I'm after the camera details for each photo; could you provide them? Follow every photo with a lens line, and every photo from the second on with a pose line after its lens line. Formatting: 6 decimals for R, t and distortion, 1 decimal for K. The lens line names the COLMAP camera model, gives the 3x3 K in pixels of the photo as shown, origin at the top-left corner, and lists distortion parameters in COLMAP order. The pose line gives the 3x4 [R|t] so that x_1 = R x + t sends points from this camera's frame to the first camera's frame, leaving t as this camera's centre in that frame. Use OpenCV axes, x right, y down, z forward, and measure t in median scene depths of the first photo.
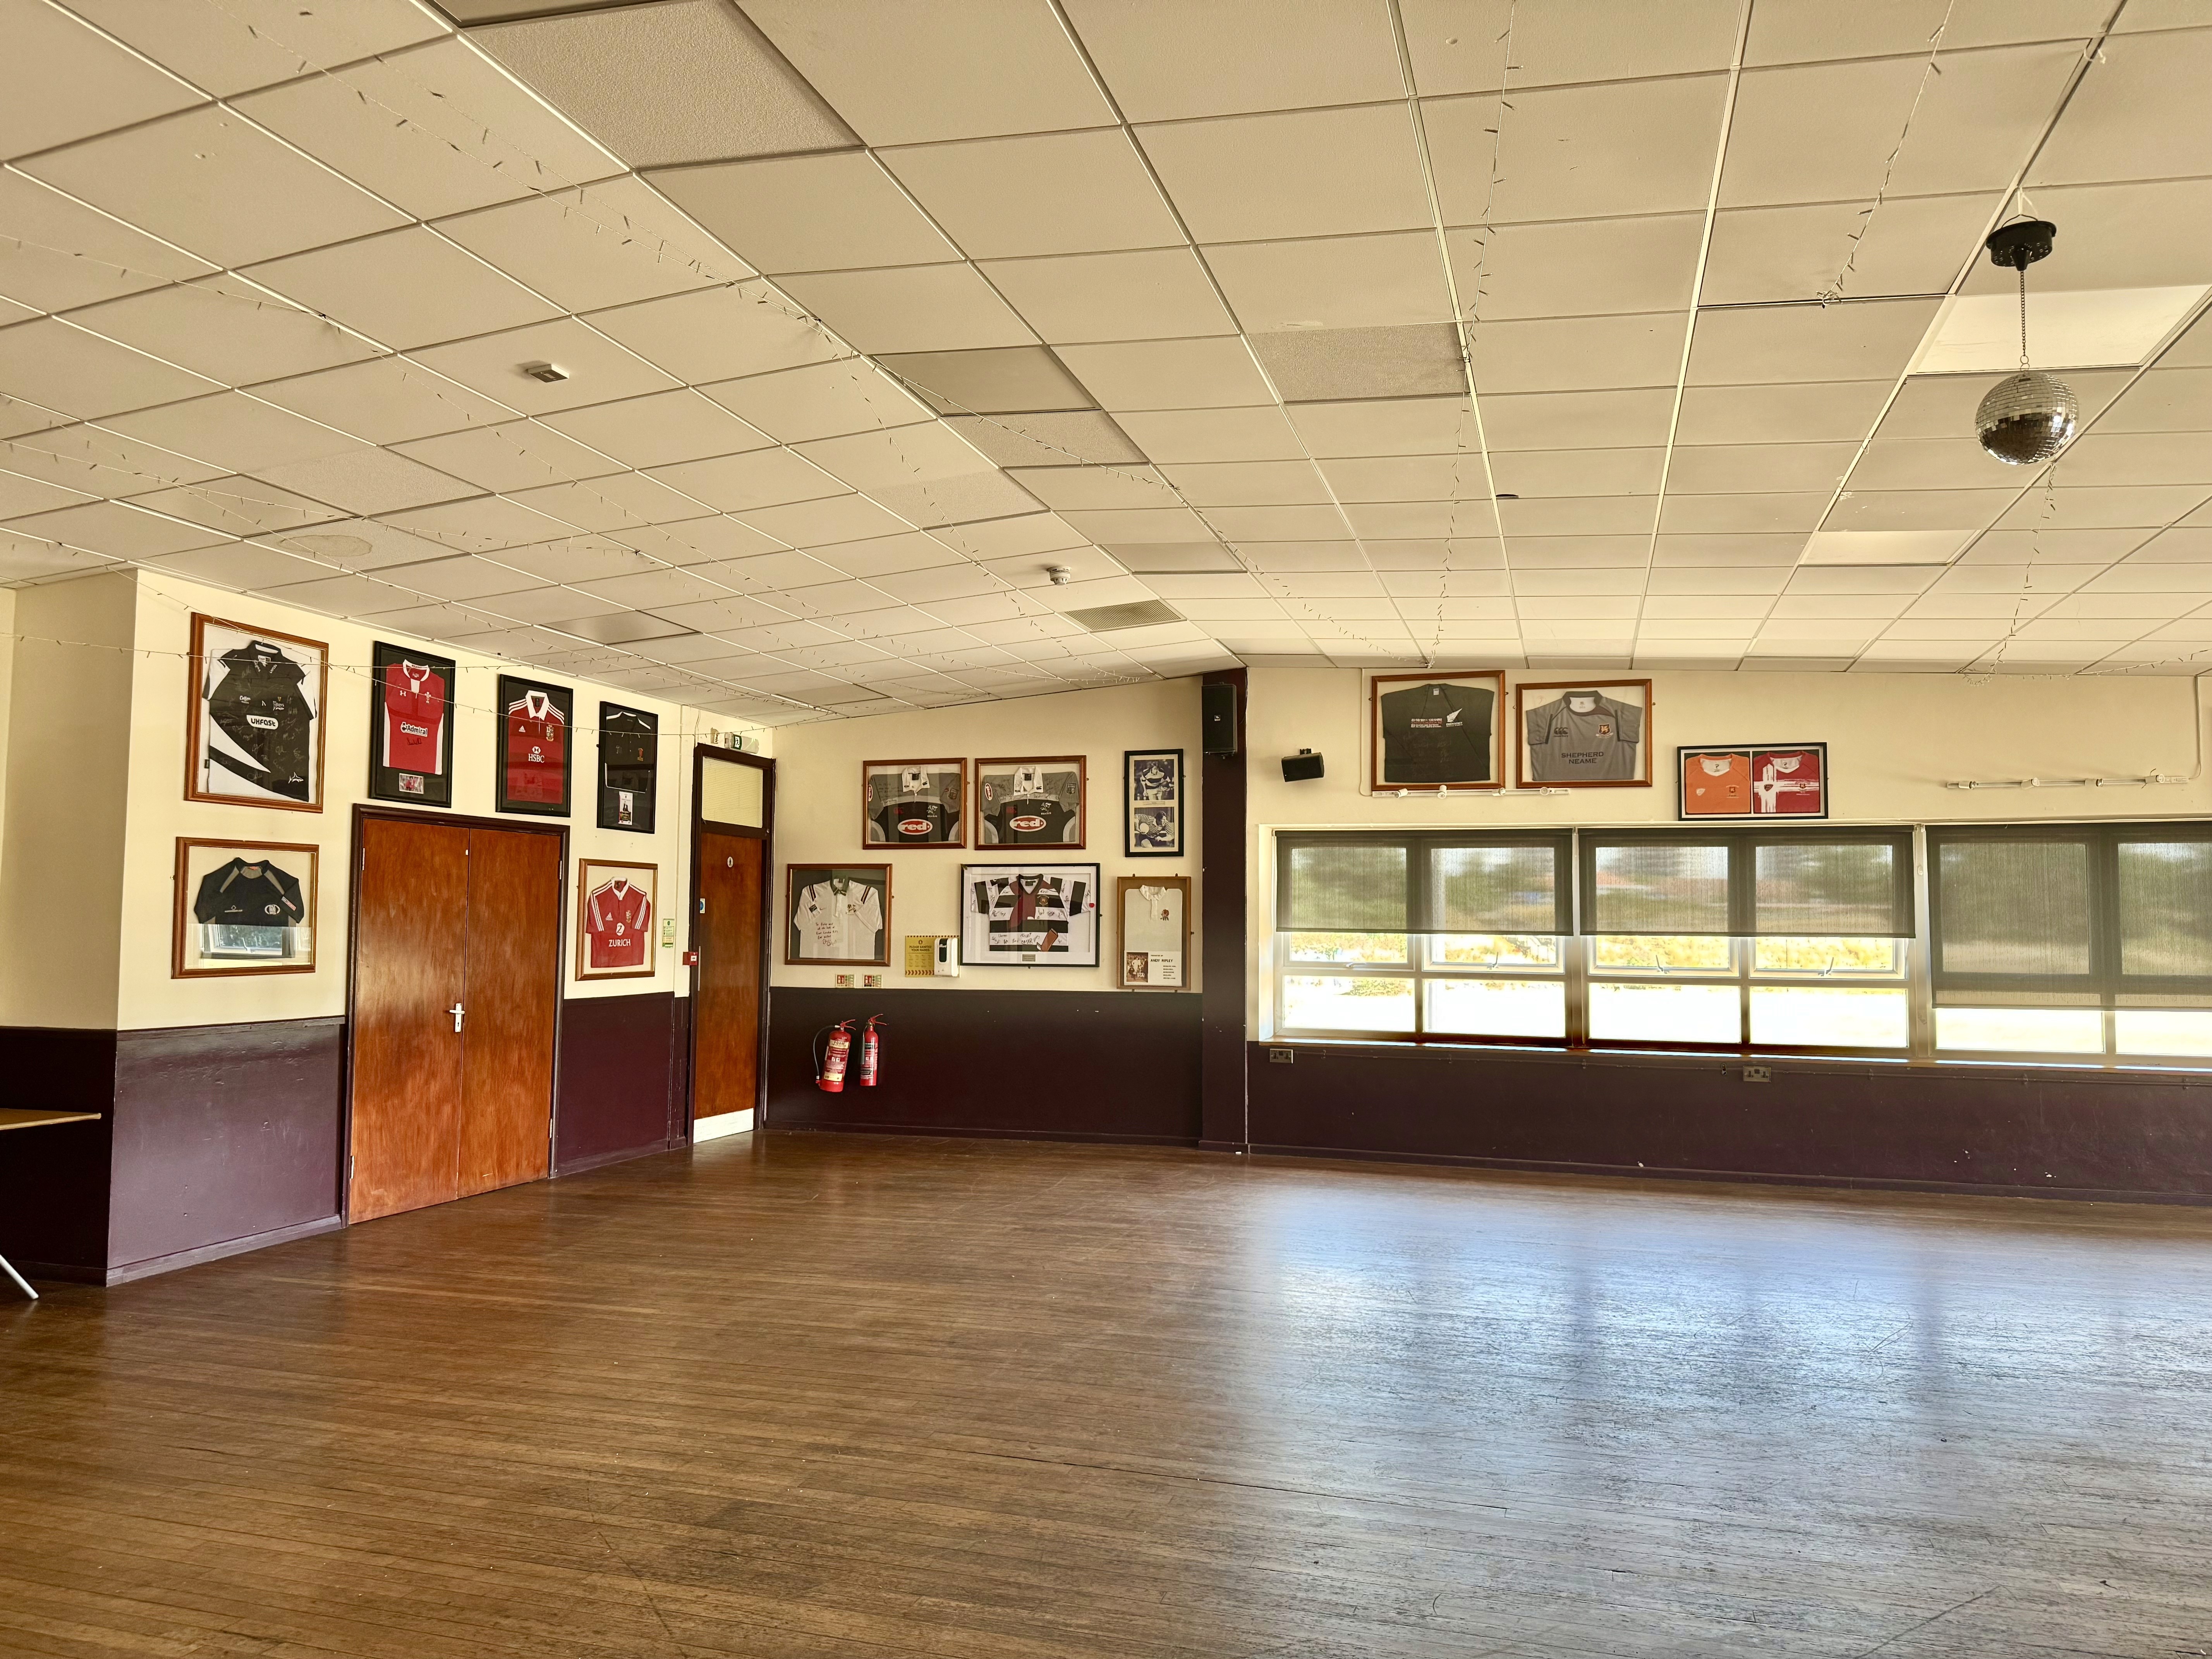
lens RADIAL K [[1515.2, 0, 1106.0], [0, 1515.2, 829.5], [0, 0, 1]] dist [0.156728, -0.255780]
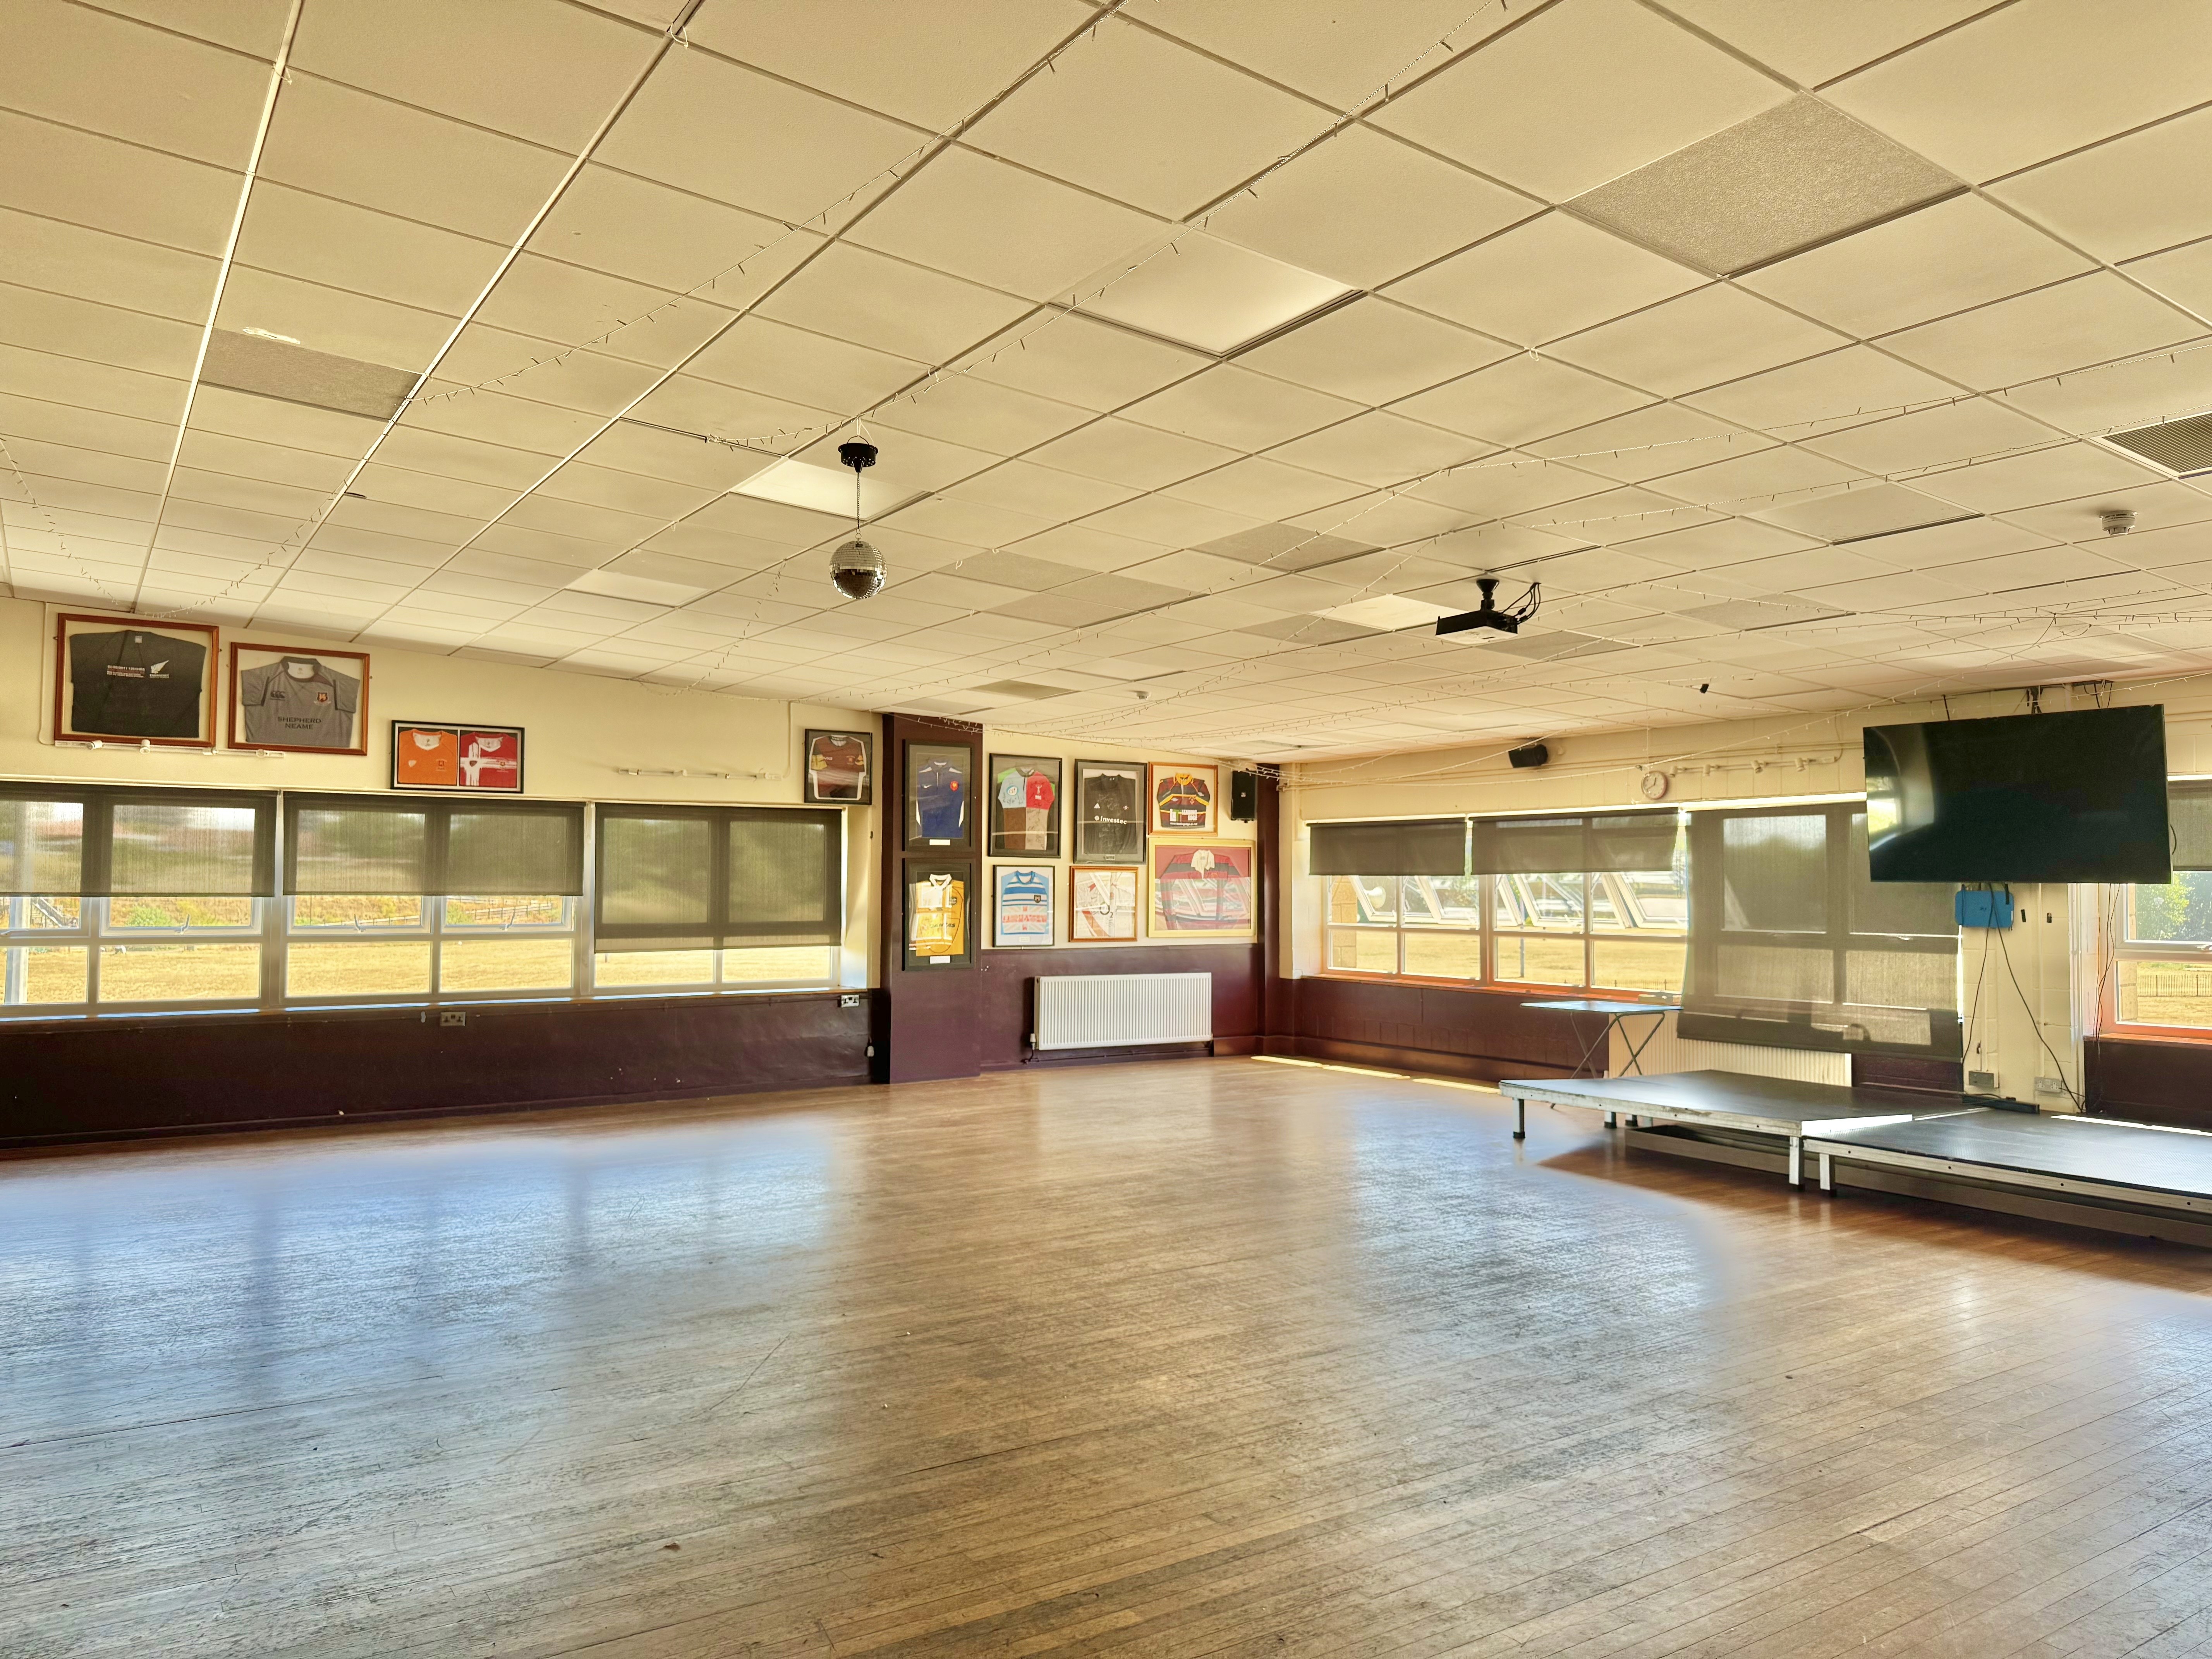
lens RADIAL K [[1554.5, 0, 1106.5], [0, 1554.5, 758.6], [0, 0, 1]] dist [0.001582, -0.062239]
pose [[0.623214, 0.056507, 0.780007, -0.159296], [-0.044478, 0.998333, -0.036786, -0.009203], [-0.780785, -0.011768, 0.624689, -0.063335]]
